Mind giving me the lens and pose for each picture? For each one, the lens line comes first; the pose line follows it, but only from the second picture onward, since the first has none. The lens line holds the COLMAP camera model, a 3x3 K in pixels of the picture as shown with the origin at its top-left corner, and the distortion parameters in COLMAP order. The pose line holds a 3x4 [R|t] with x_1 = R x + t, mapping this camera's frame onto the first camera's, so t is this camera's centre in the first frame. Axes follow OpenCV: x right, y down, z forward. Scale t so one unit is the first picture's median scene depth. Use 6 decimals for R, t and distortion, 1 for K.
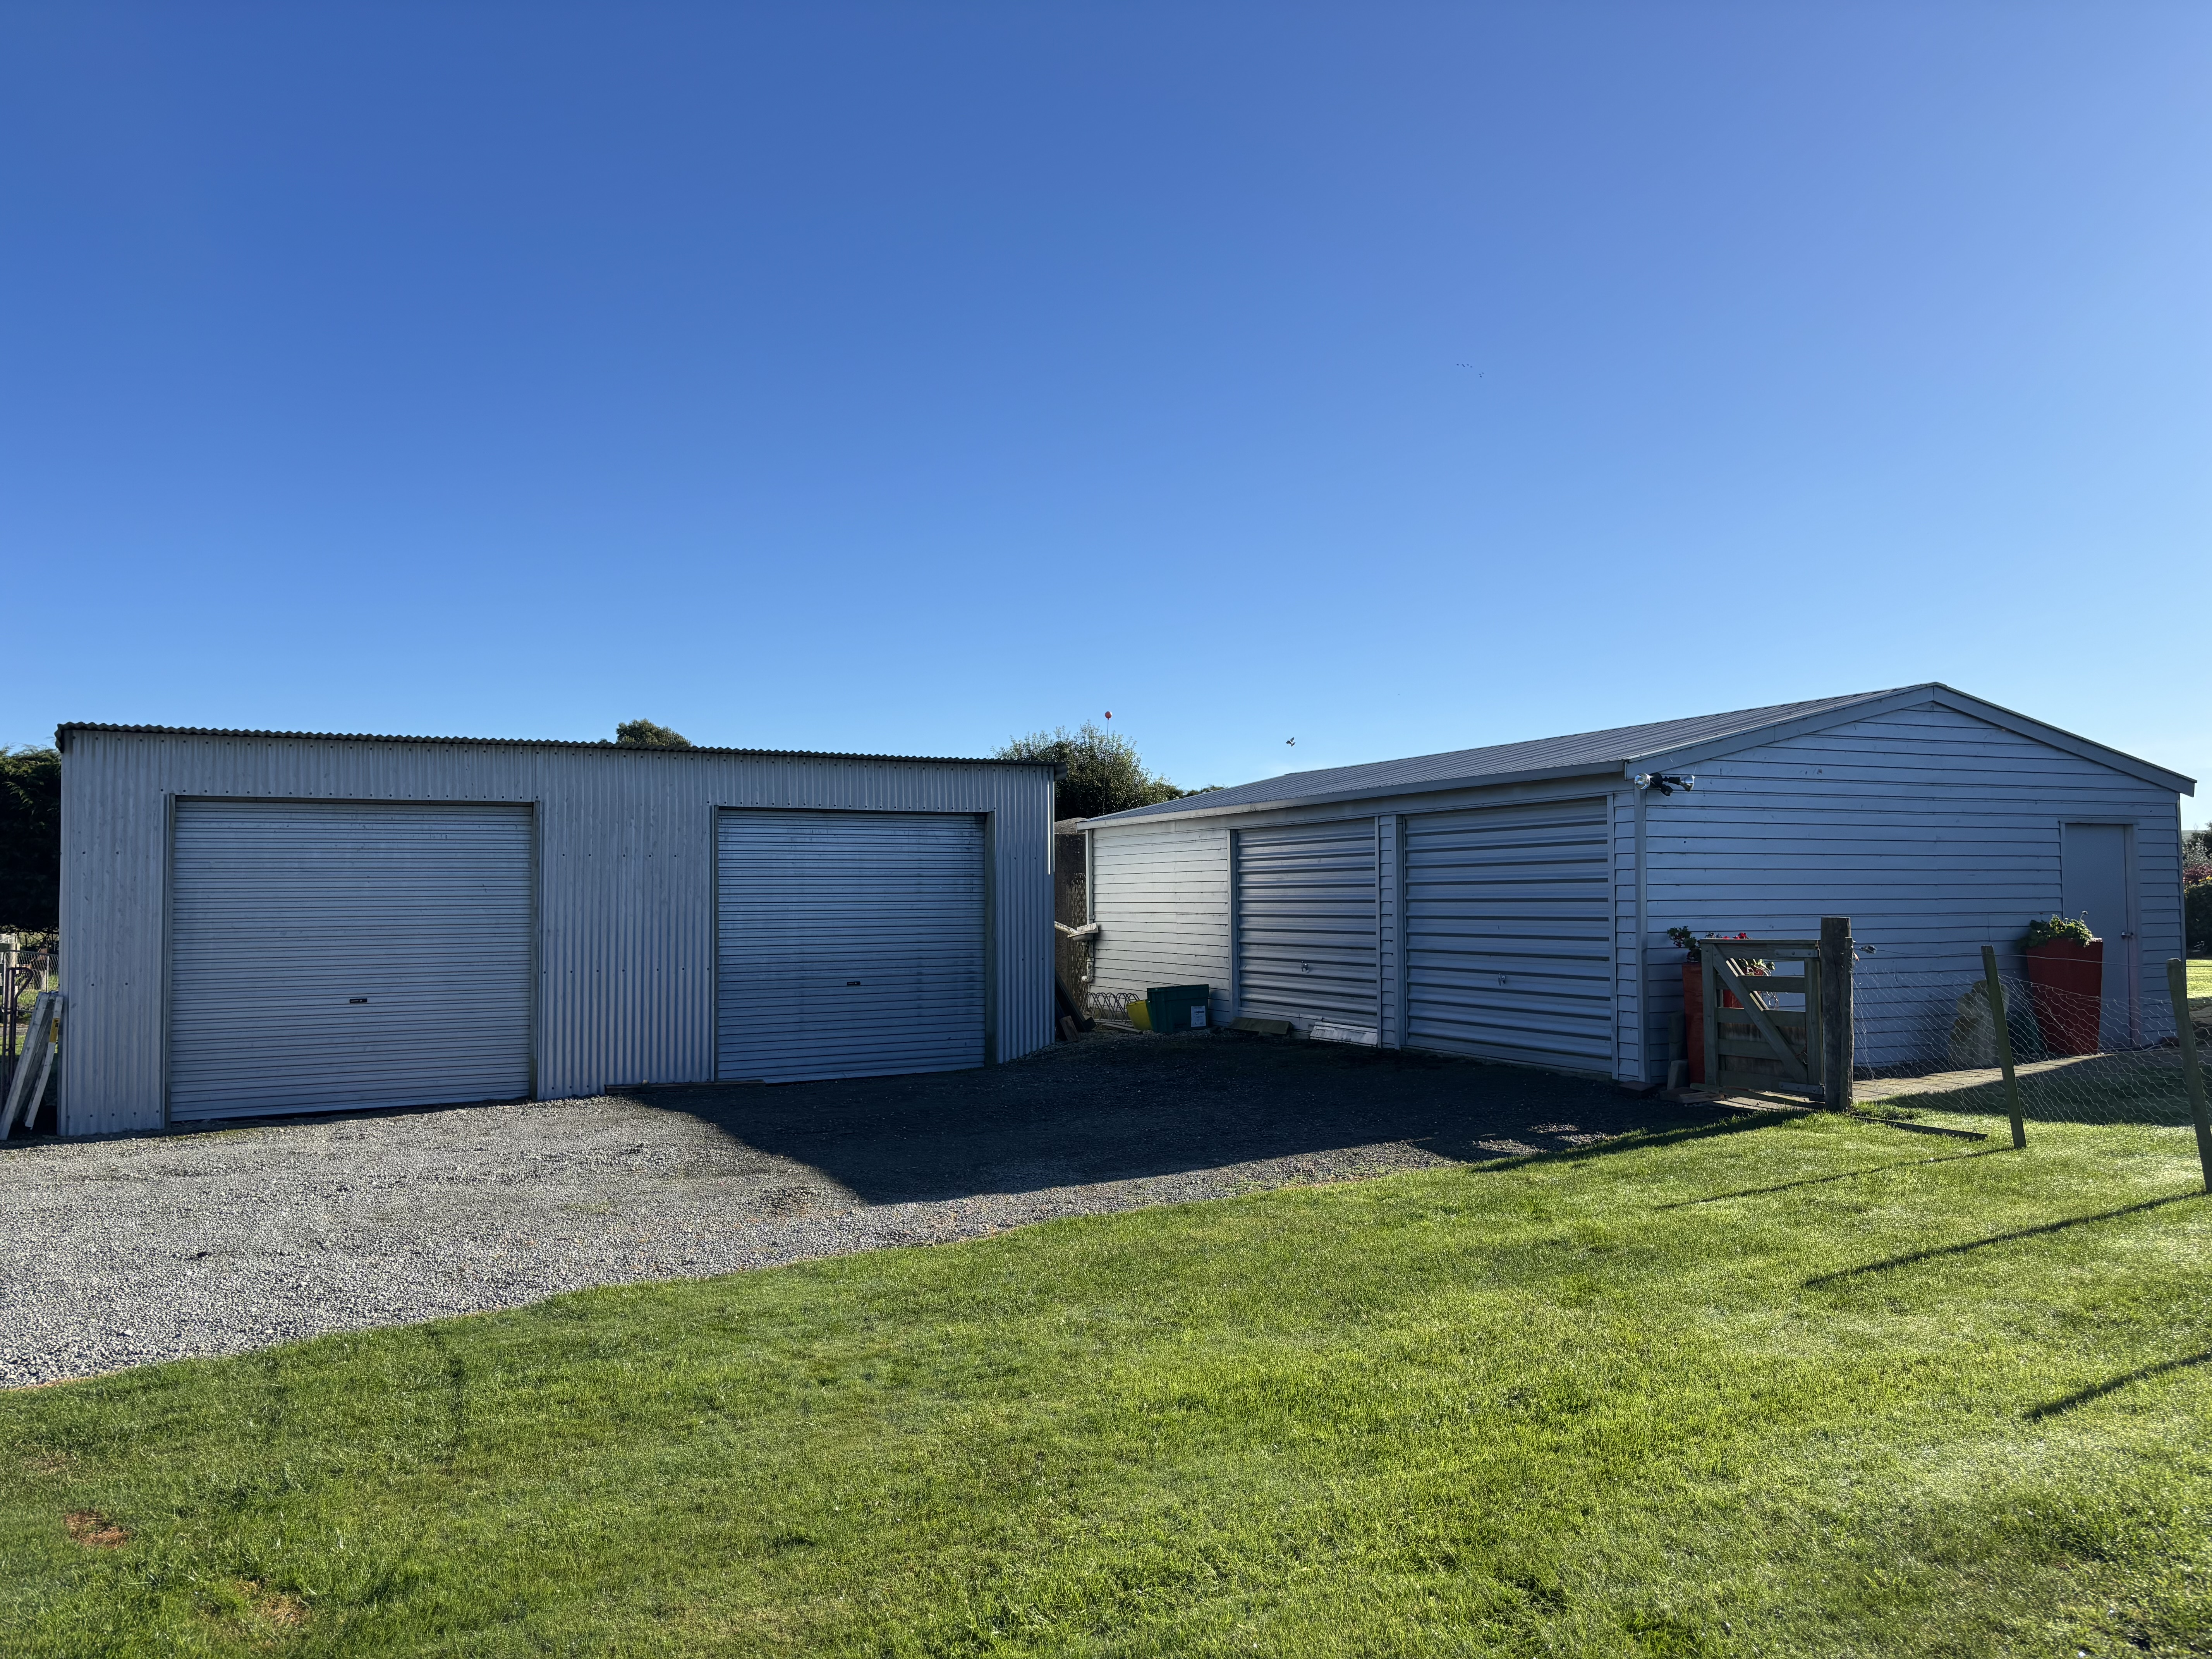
lens RADIAL K [[1662.6, 0, 1110.6], [0, 1662.6, 828.9], [0, 0, 1]] dist [0.005035, 0.001381]
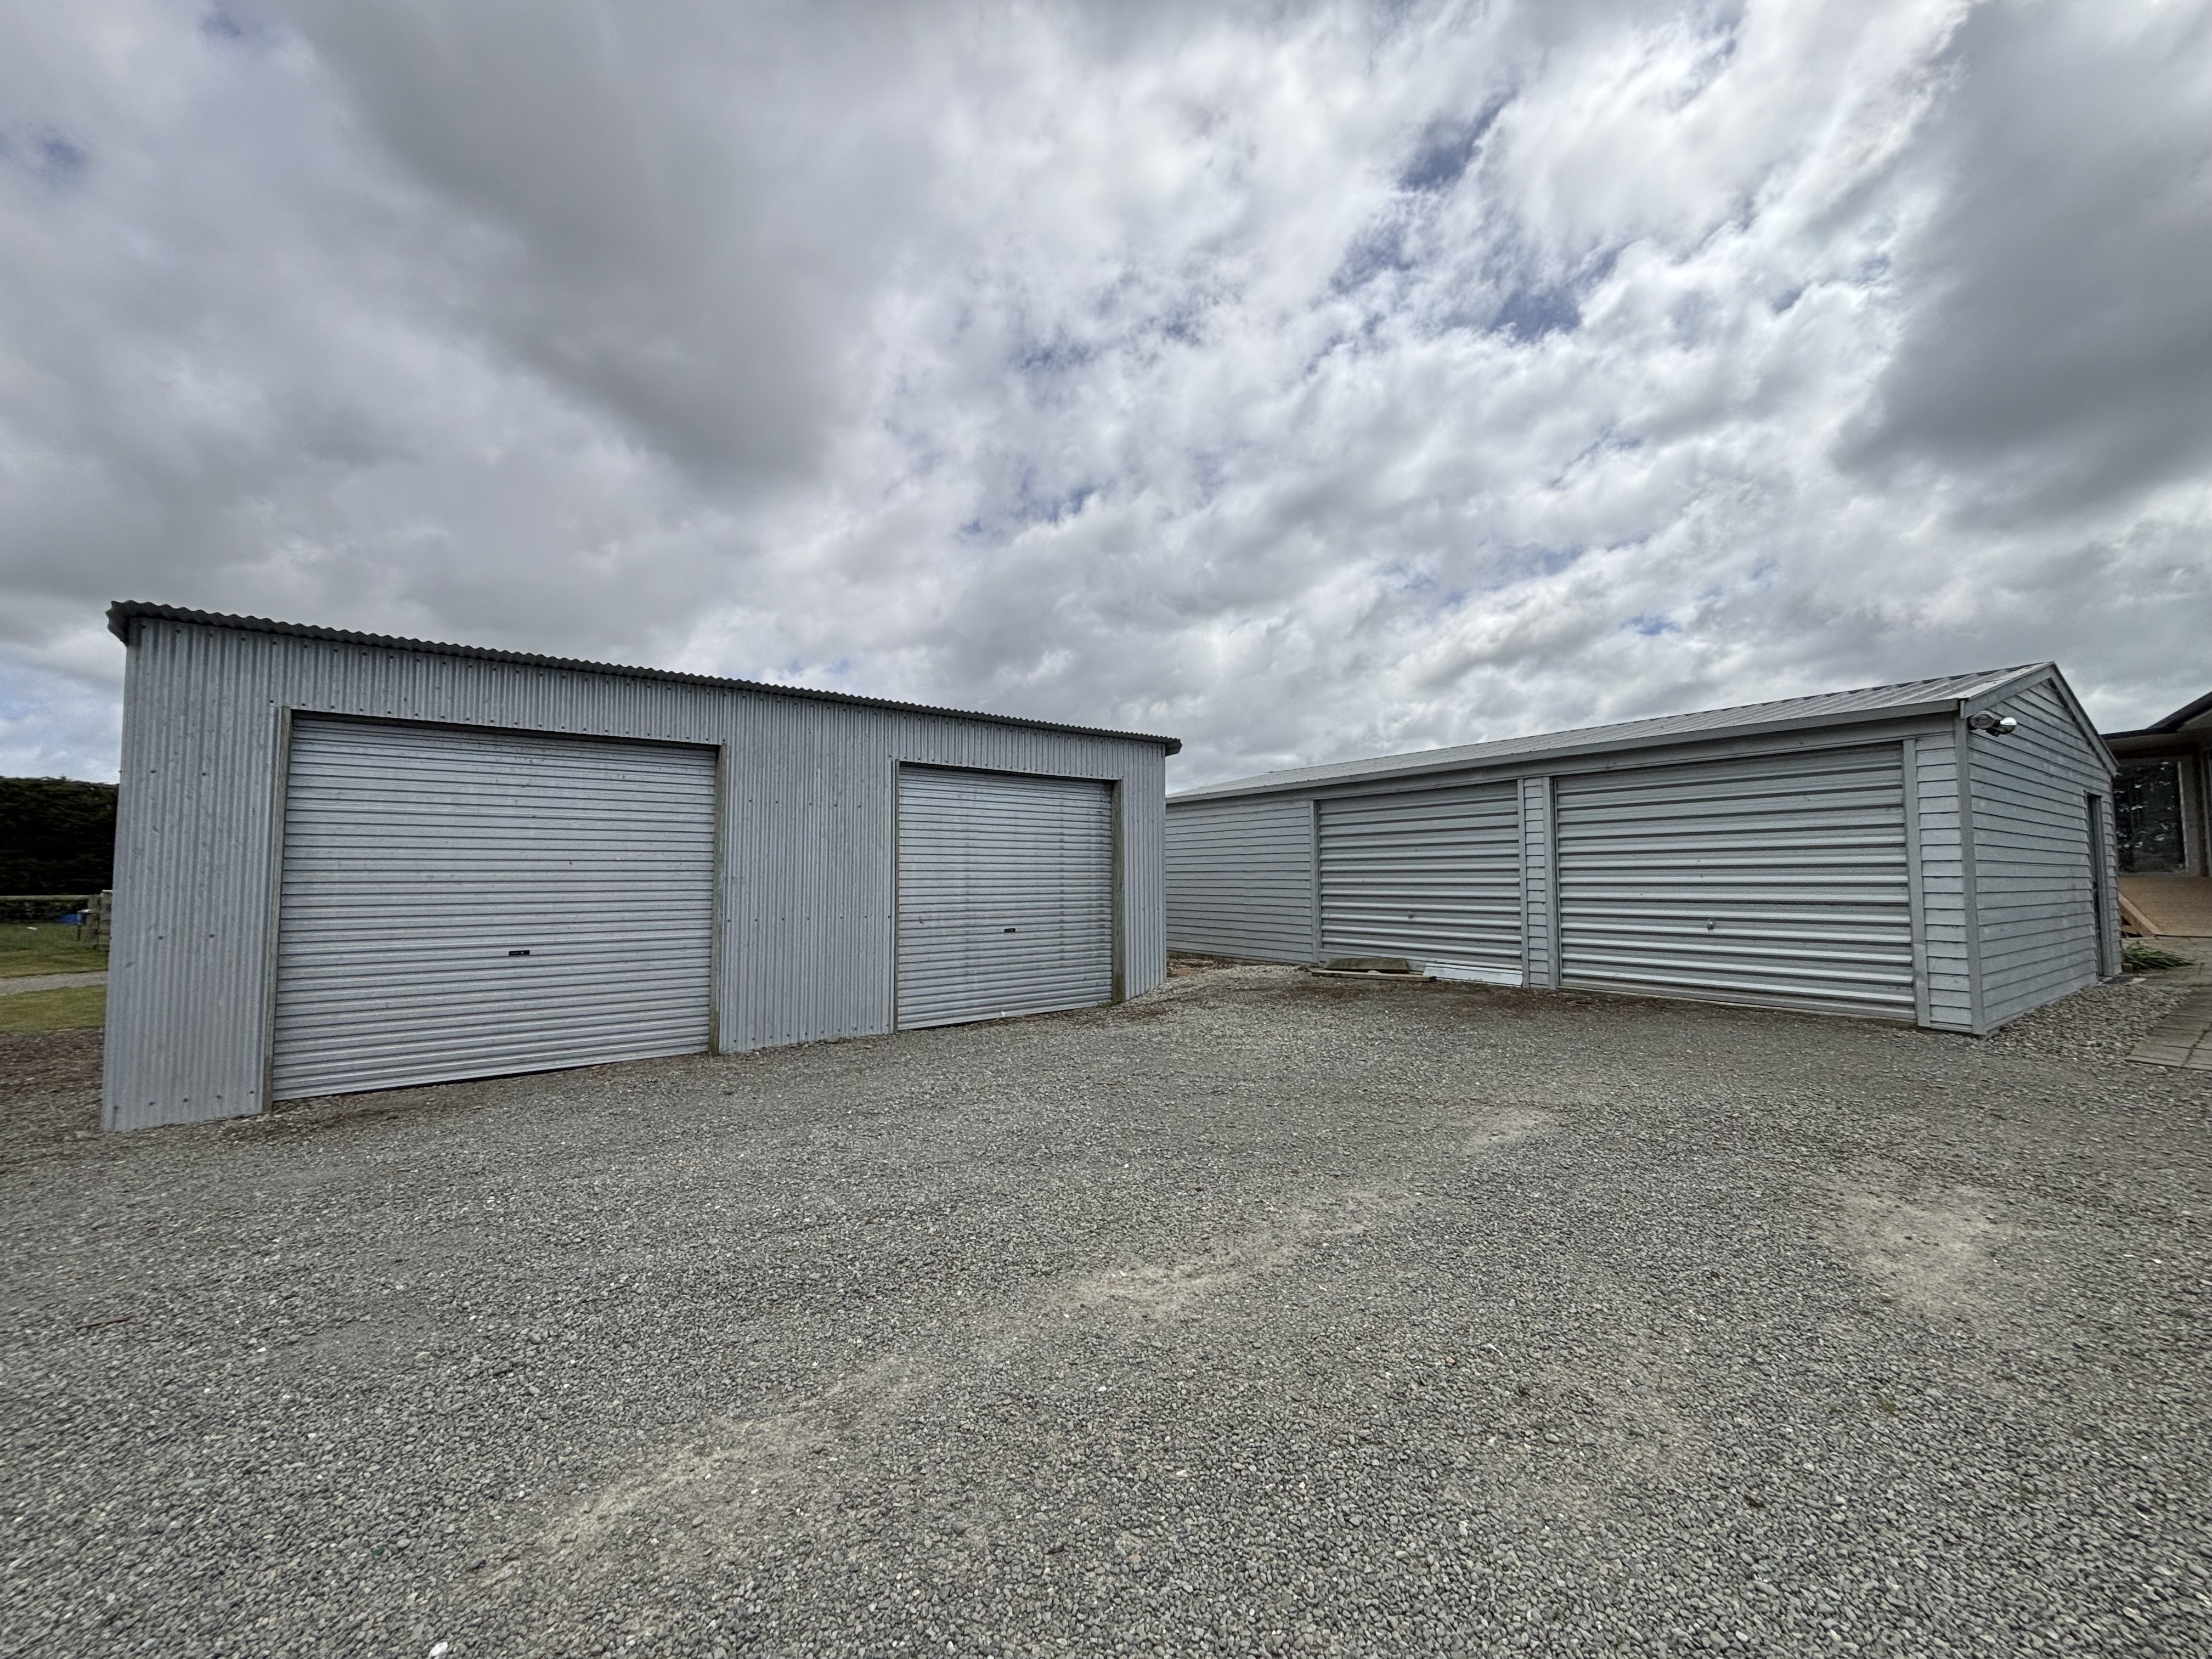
lens RADIAL K [[896.0, 0, 1097.7], [0, 896.0, 830.3], [0, 0, 1]] dist [0.002230, 0.000094]
pose [[0.987245, 0.015097, 0.158493, -0.214790], [-0.012792, 0.999797, -0.015548, 0.039731], [-0.158695, 0.013322, 0.987238, 0.455809]]
